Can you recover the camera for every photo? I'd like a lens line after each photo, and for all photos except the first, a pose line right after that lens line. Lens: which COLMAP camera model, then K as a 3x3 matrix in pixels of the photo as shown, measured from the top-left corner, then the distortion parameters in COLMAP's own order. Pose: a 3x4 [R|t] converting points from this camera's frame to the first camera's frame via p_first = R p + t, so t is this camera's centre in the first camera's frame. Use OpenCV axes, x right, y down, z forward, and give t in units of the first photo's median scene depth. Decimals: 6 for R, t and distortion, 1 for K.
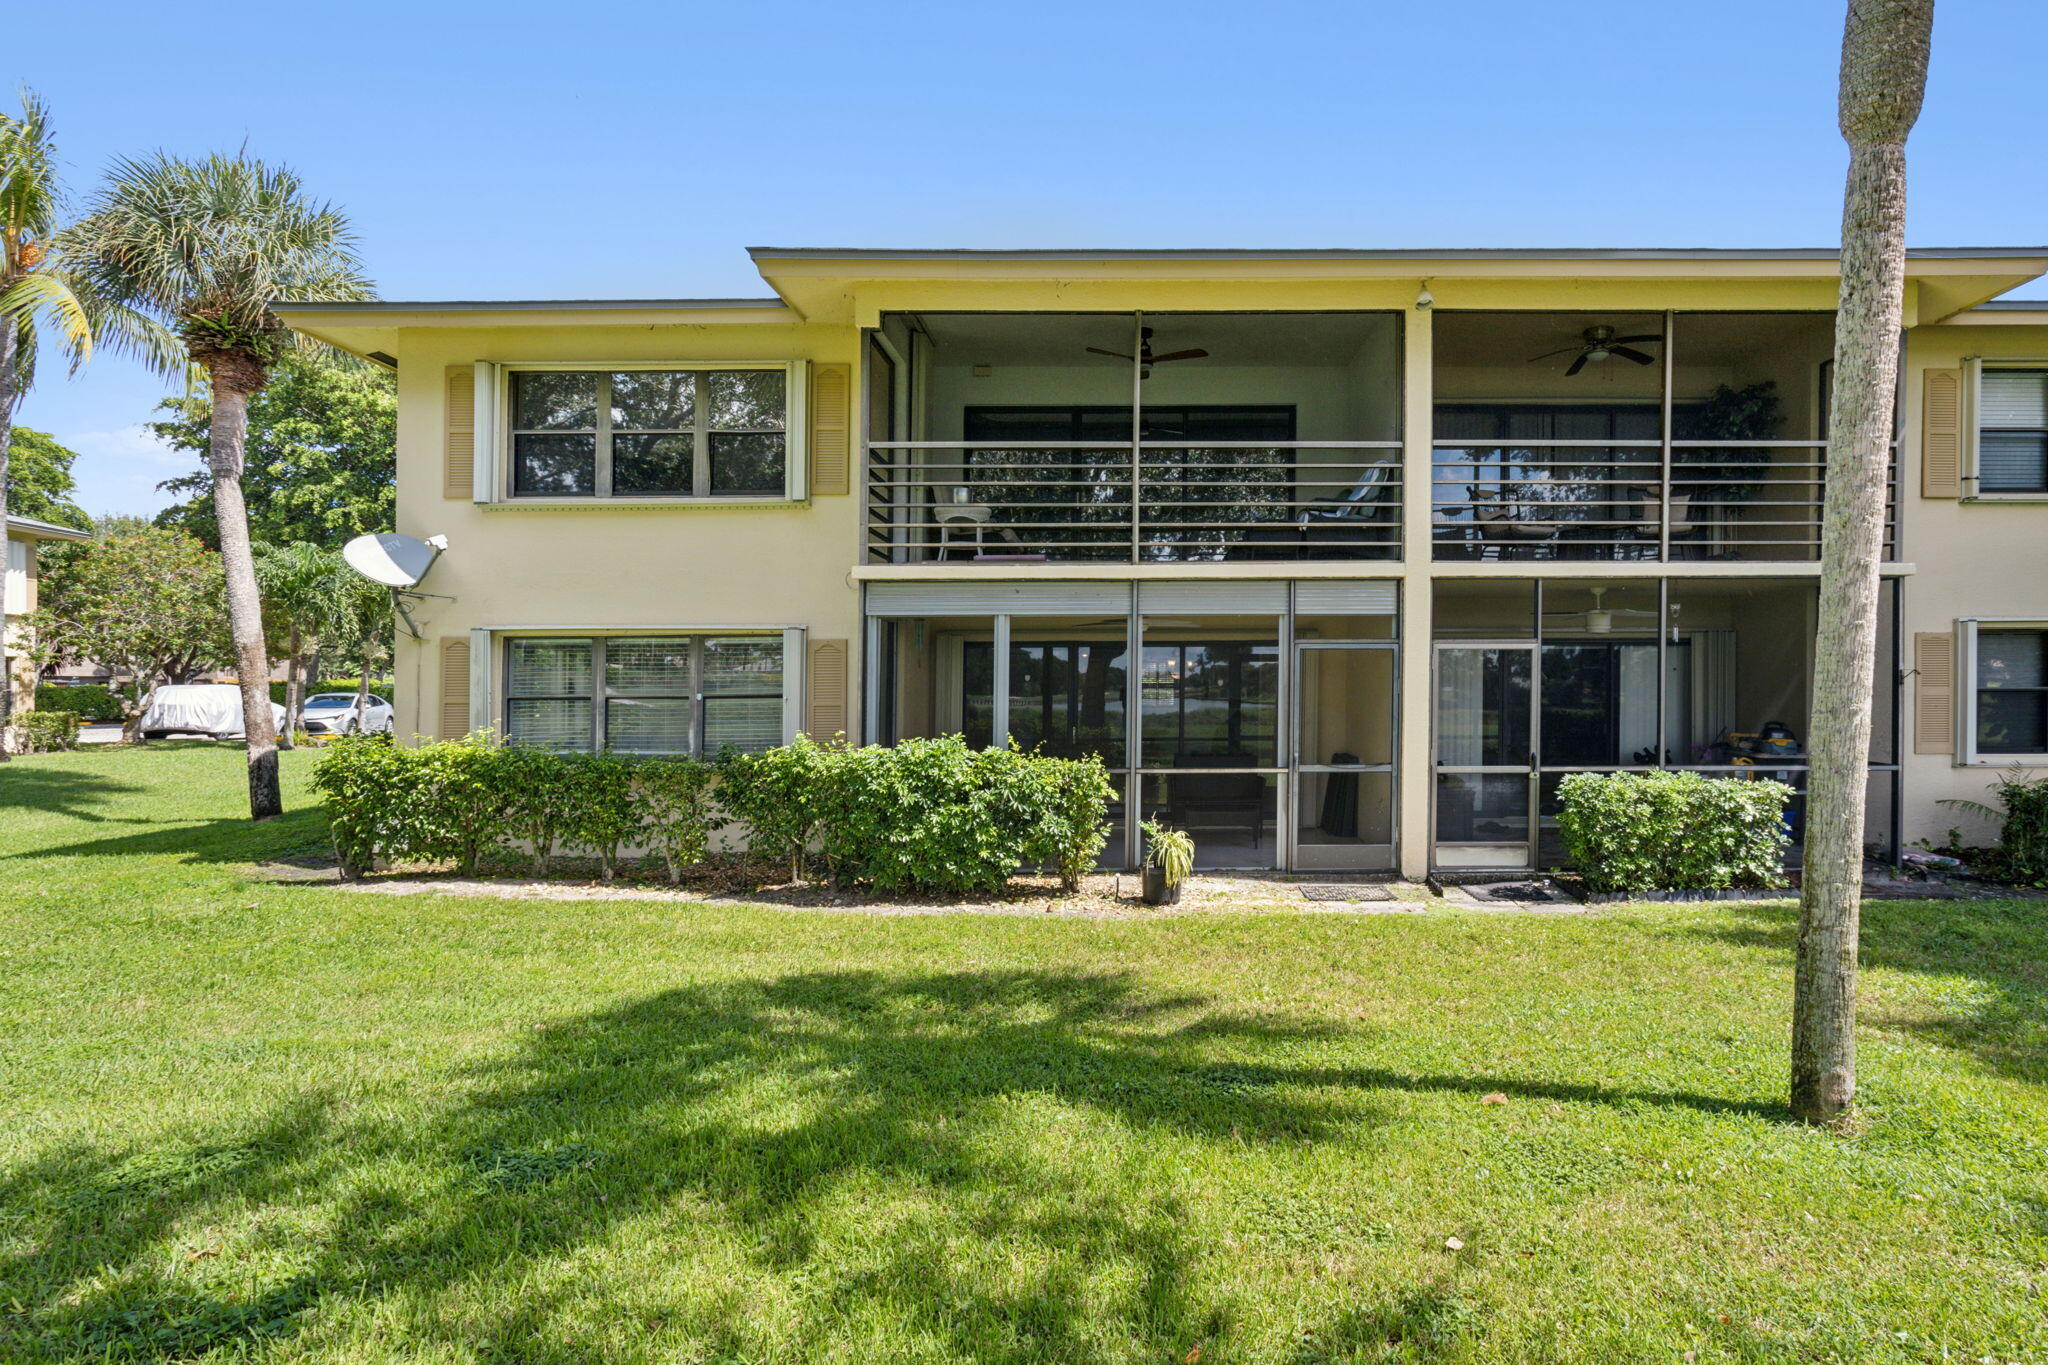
lens RADIAL K [[968.6, 0, 1024.3], [0, 968.6, 690.6], [0, 0, 1]] dist [0.003057, 0.000871]
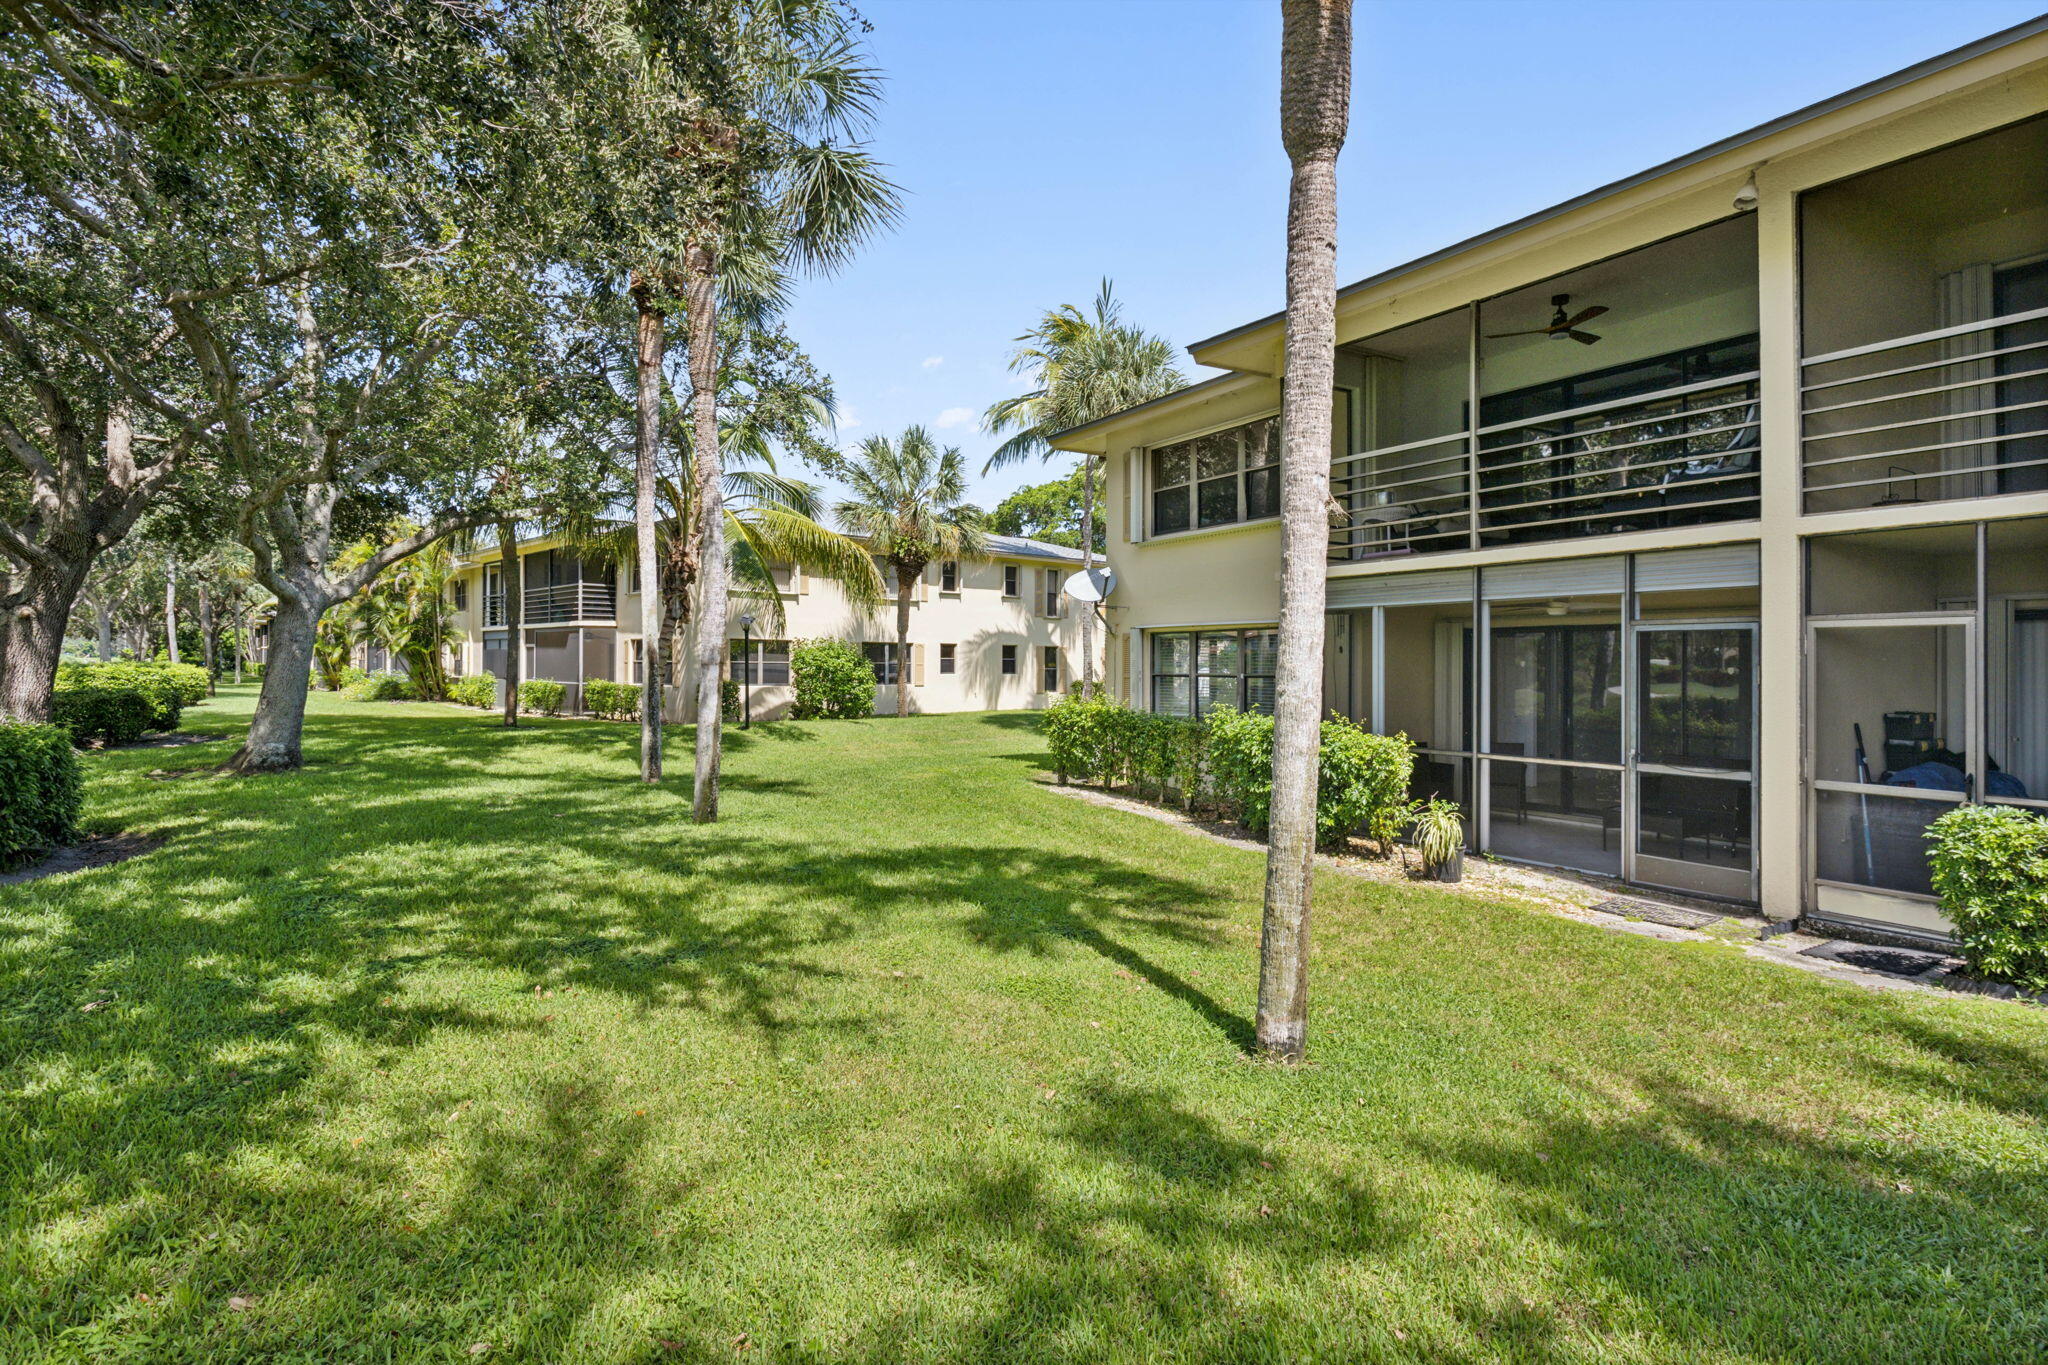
lens RADIAL K [[968.6, 0, 1024.9], [0, 968.6, 666.8], [0, 0, 1]] dist [0.003057, 0.000871]
pose [[0.549665, 0.006237, -0.835362, 0.724378], [-0.003730, 0.999980, 0.005011, -0.013171], [0.835377, 0.000362, 0.549678, 0.050008]]
